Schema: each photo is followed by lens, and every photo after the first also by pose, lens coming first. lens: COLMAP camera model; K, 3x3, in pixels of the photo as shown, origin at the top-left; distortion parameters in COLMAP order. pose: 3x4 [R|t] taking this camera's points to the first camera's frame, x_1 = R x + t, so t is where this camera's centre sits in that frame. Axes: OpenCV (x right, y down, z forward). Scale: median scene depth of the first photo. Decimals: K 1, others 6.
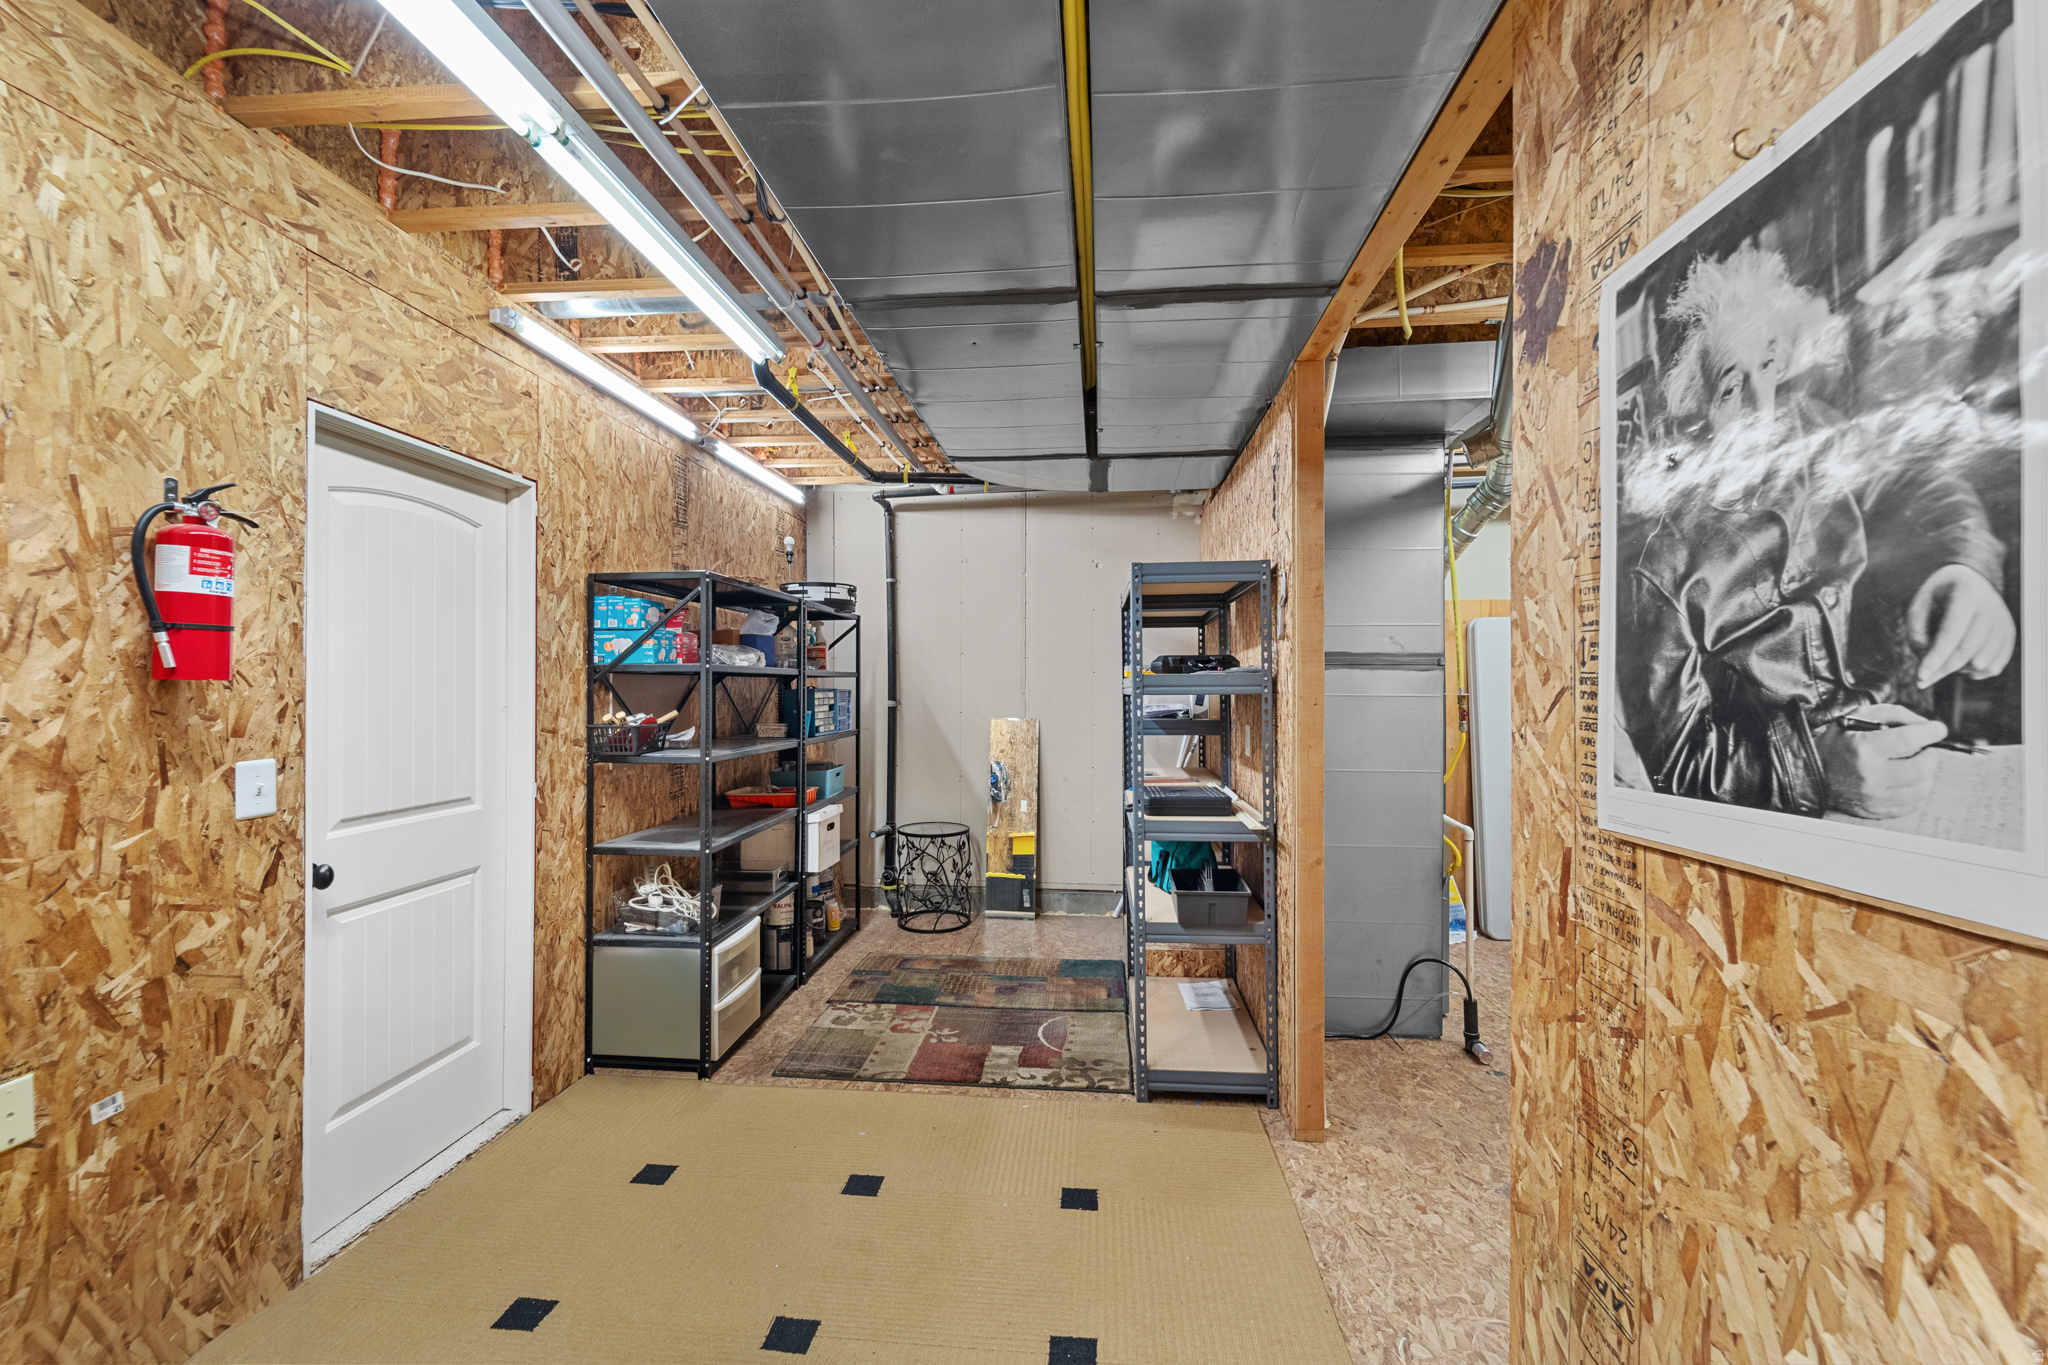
lens RADIAL K [[852.1, 0, 1029.2], [0, 852.1, 683.0], [0, 0, 1]] dist [0.008932, -0.004434]
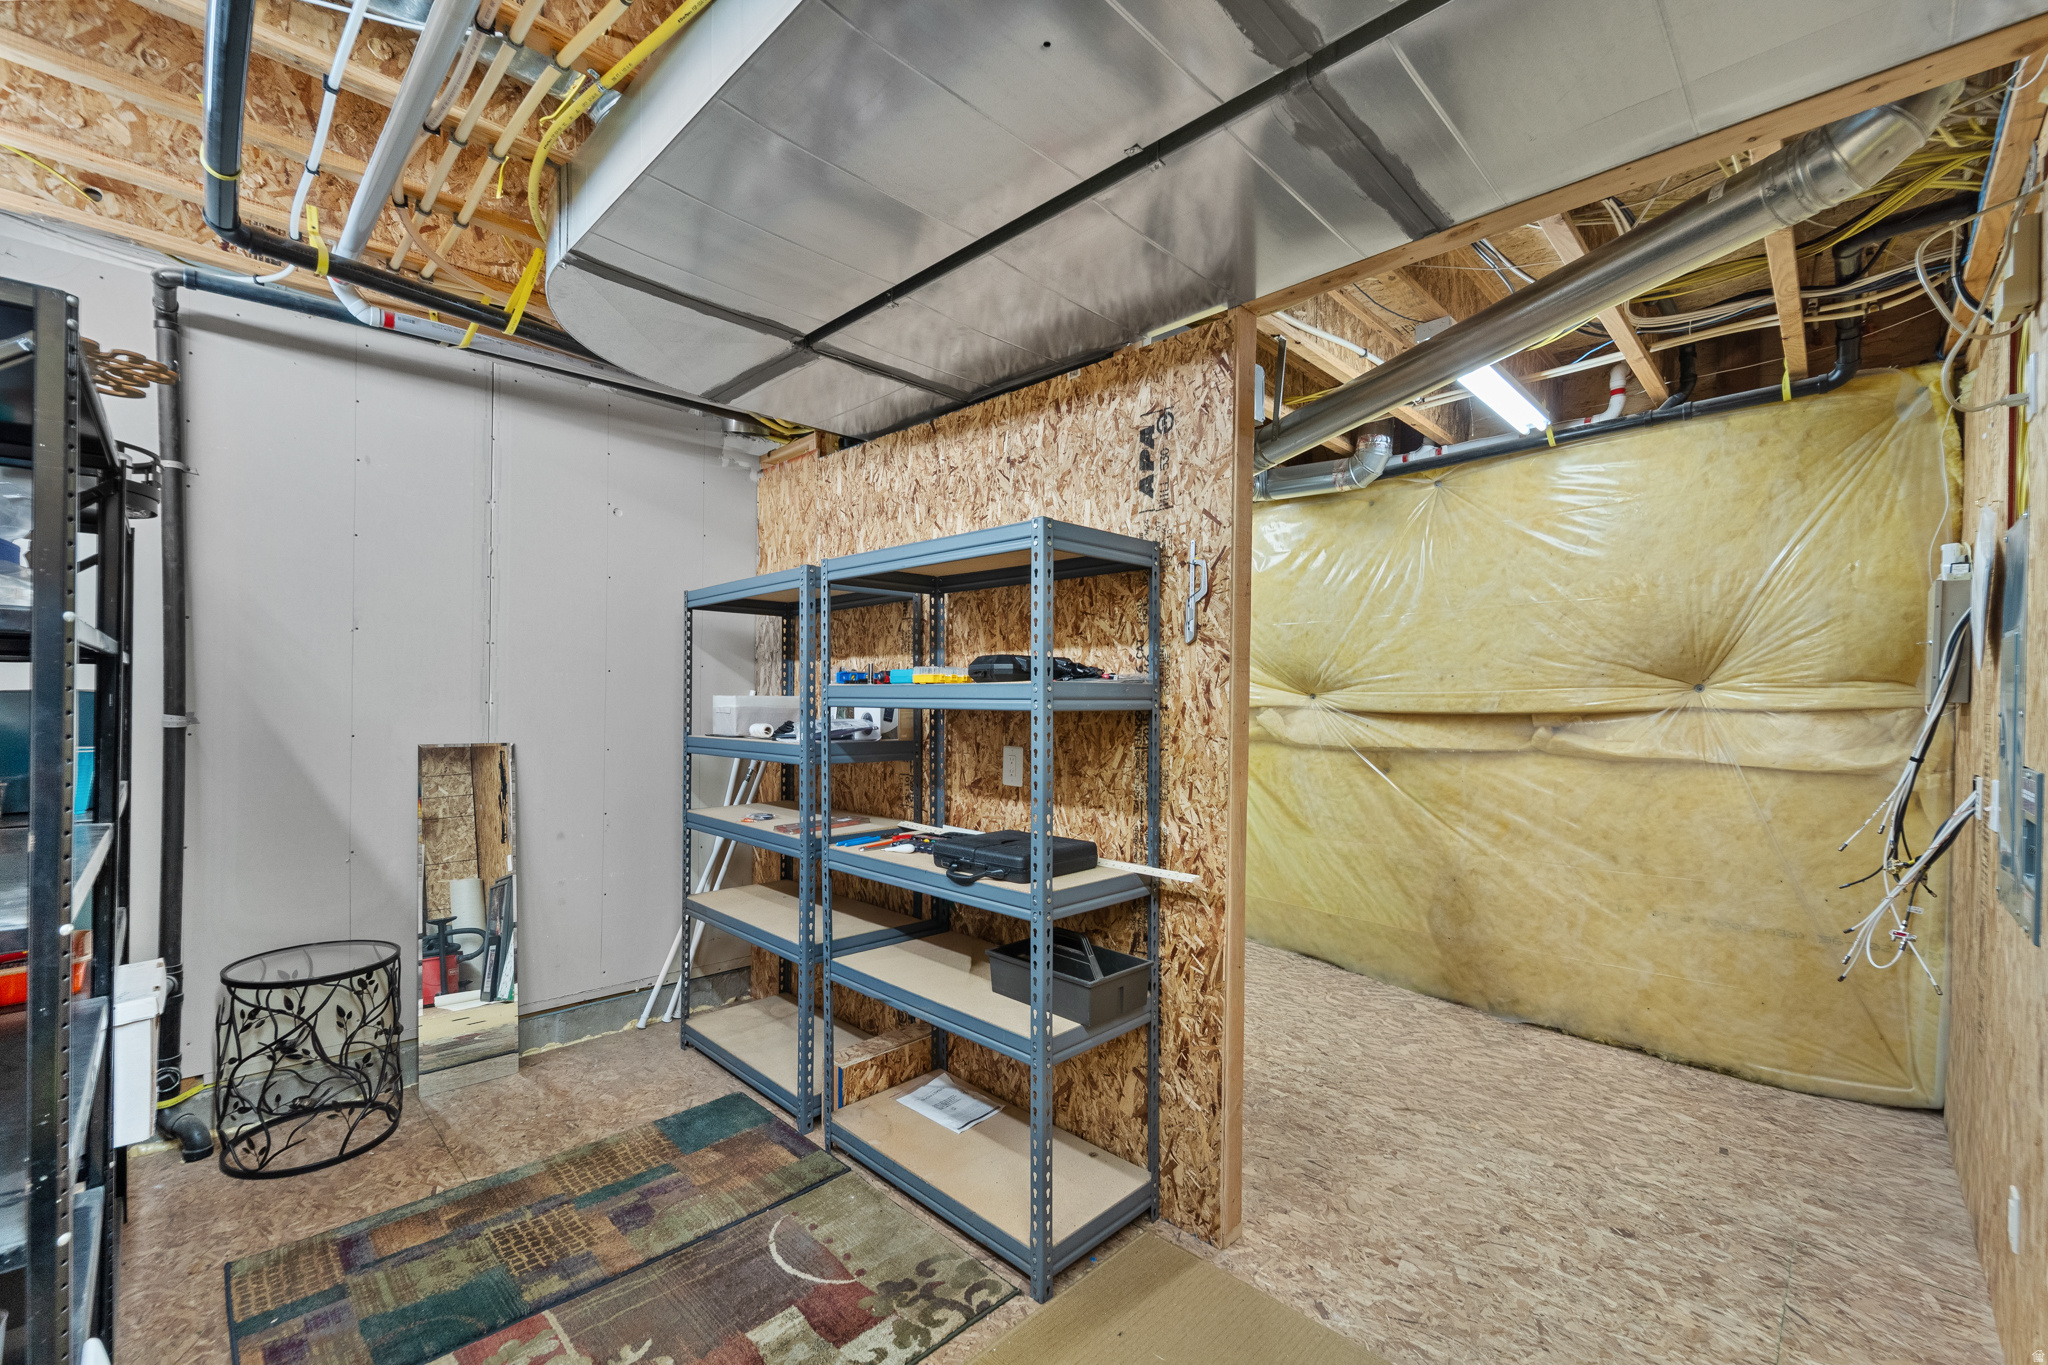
lens RADIAL K [[852.1, 0, 1026.5], [0, 852.1, 700.9], [0, 0, 1]] dist [0.008932, -0.004434]
pose [[0.636989, 0.004510, 0.770859, -0.315675], [-0.016131, 0.999842, 0.007480, 0.000339], [-0.770704, -0.017200, 0.636961, 0.439897]]
